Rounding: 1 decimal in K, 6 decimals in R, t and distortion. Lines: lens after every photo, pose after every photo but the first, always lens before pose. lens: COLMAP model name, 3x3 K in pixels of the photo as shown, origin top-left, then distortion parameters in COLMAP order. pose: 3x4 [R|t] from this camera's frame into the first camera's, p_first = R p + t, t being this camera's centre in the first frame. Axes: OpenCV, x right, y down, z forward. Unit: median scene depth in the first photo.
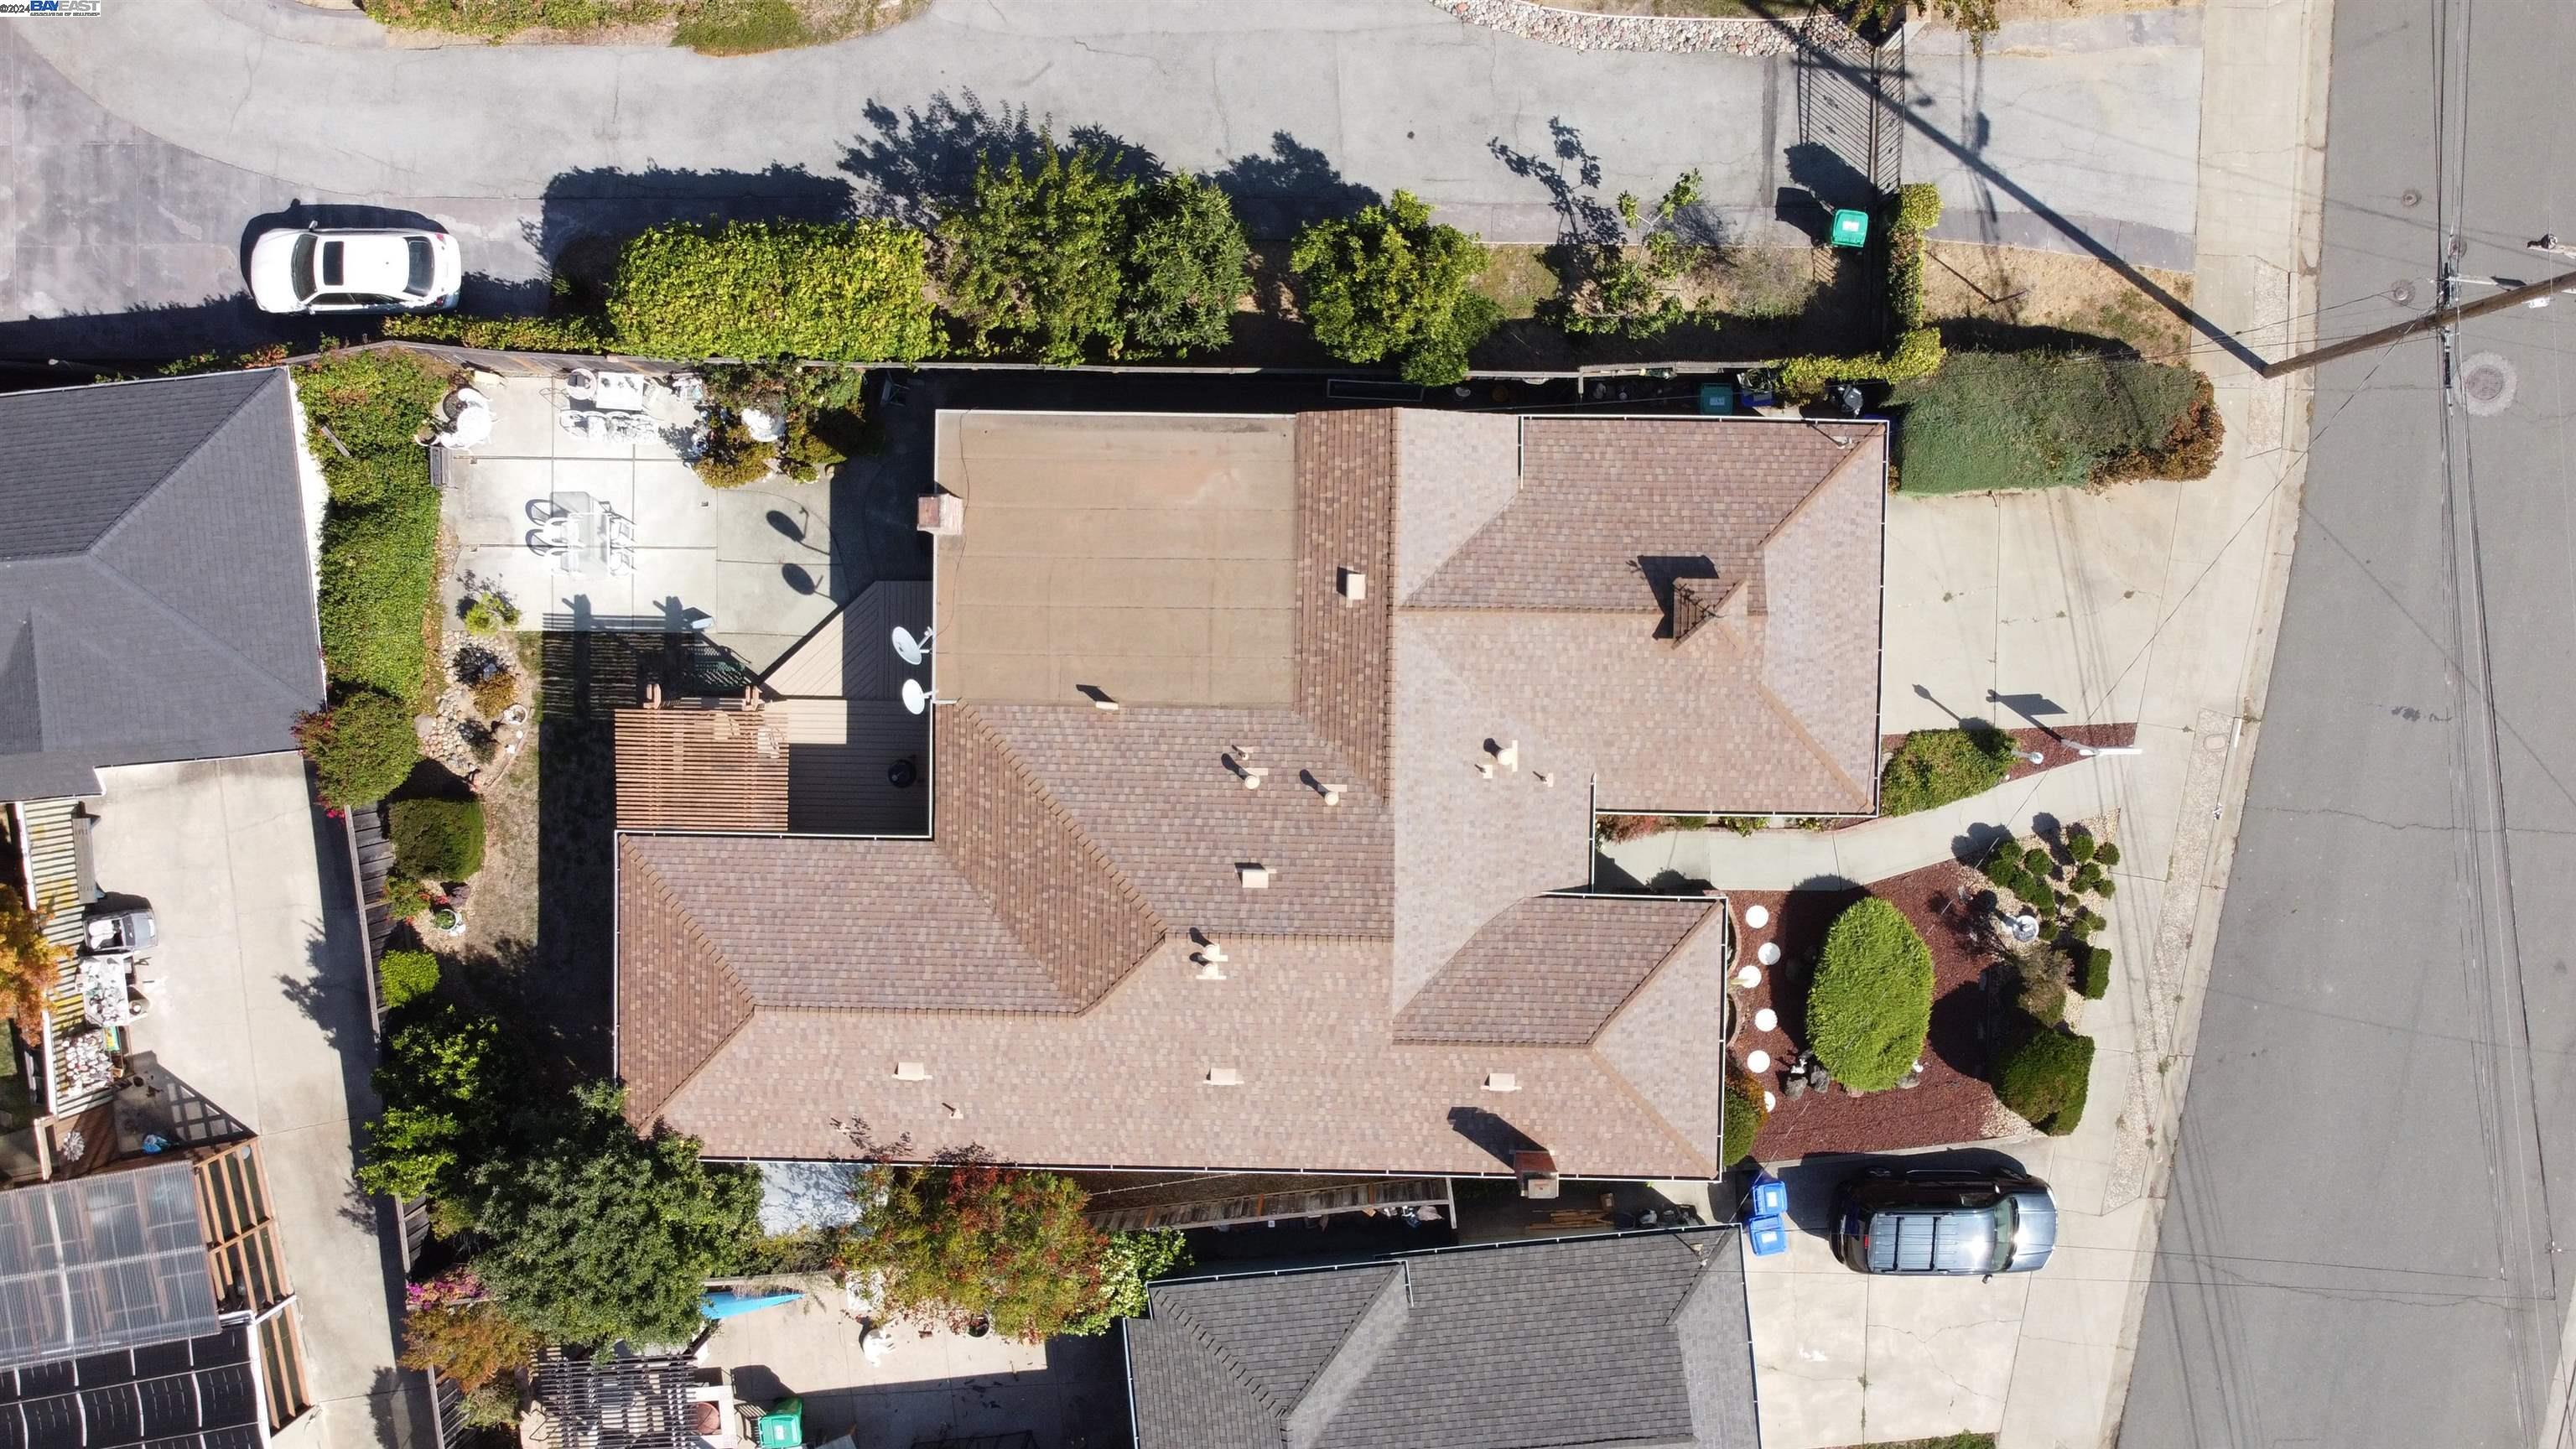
lens RADIAL K [[1952.8, 0, 1300.0], [0, 1952.8, 716.0], [0, 0, 1]] dist [0.007813, -0.008359]
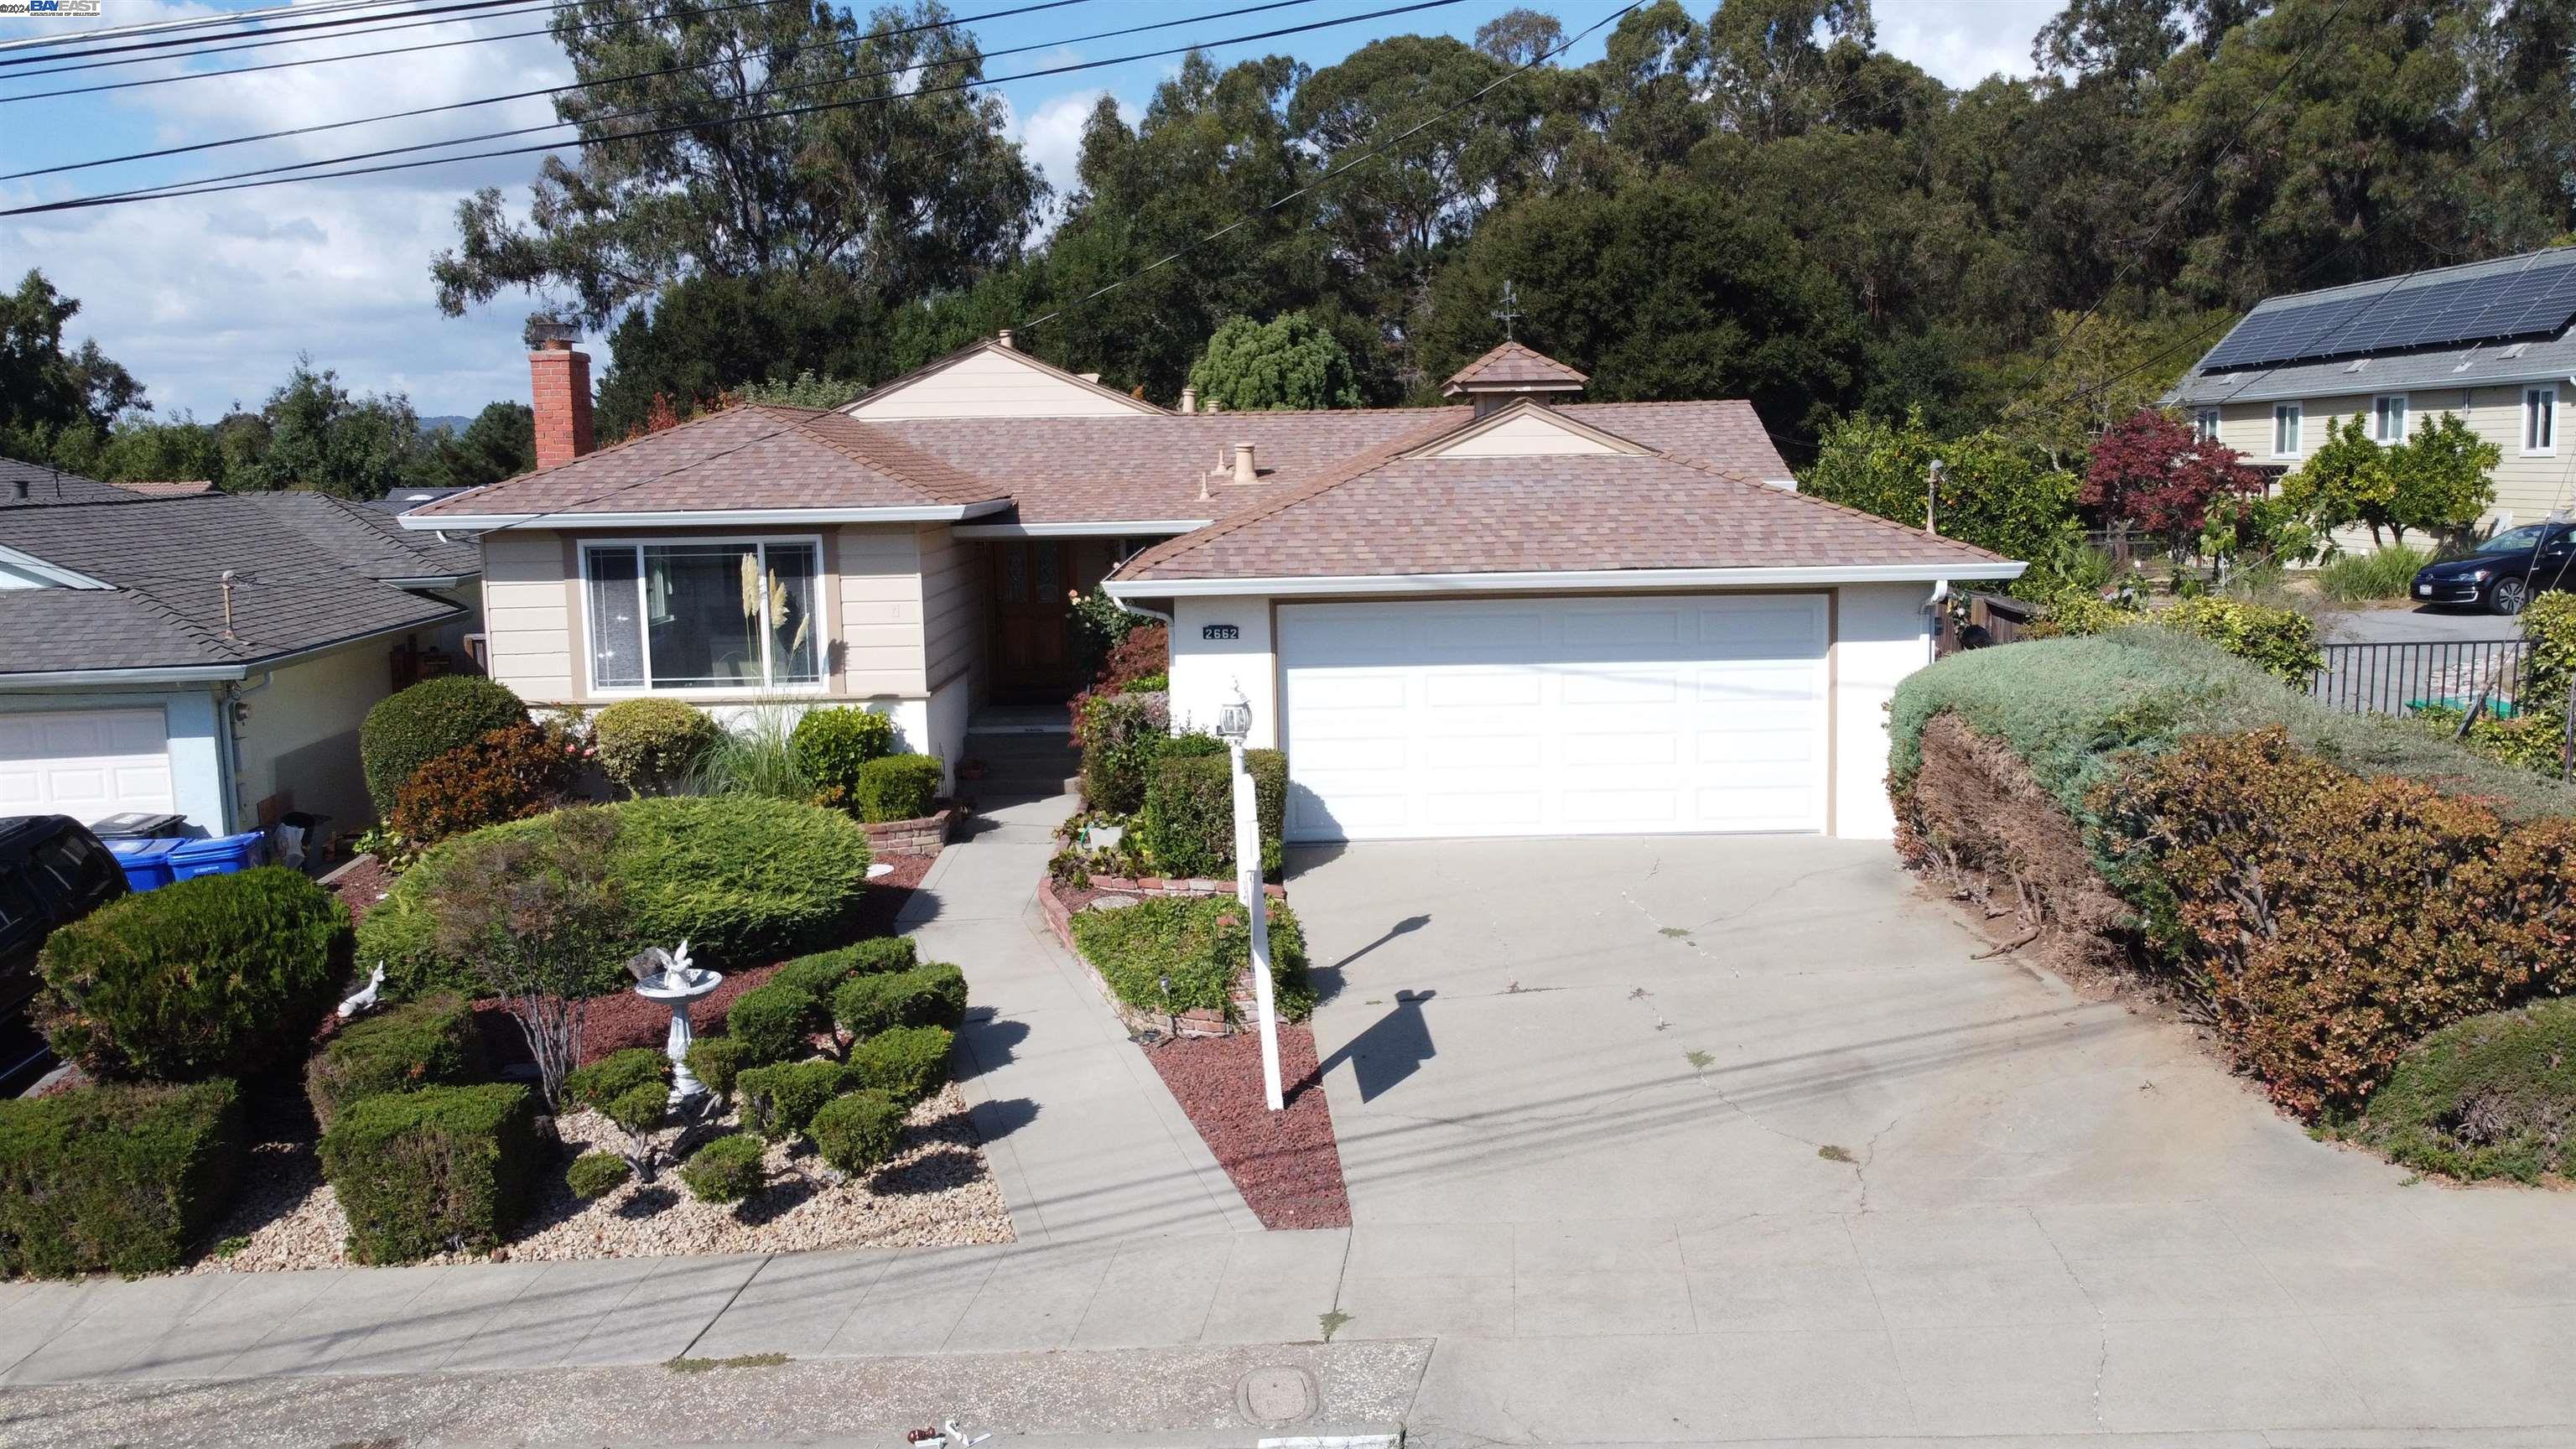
lens RADIAL K [[1952.8, 0, 1290.8], [0, 1952.8, 720.1], [0, 0, 1]] dist [0.007813, -0.008359]
pose [[0.020595, 0.148637, -0.988677, 0.674434], [-0.999710, -0.009257, -0.022217, 0.017791], [-0.012454, 0.988849, 0.148403, 0.904488]]
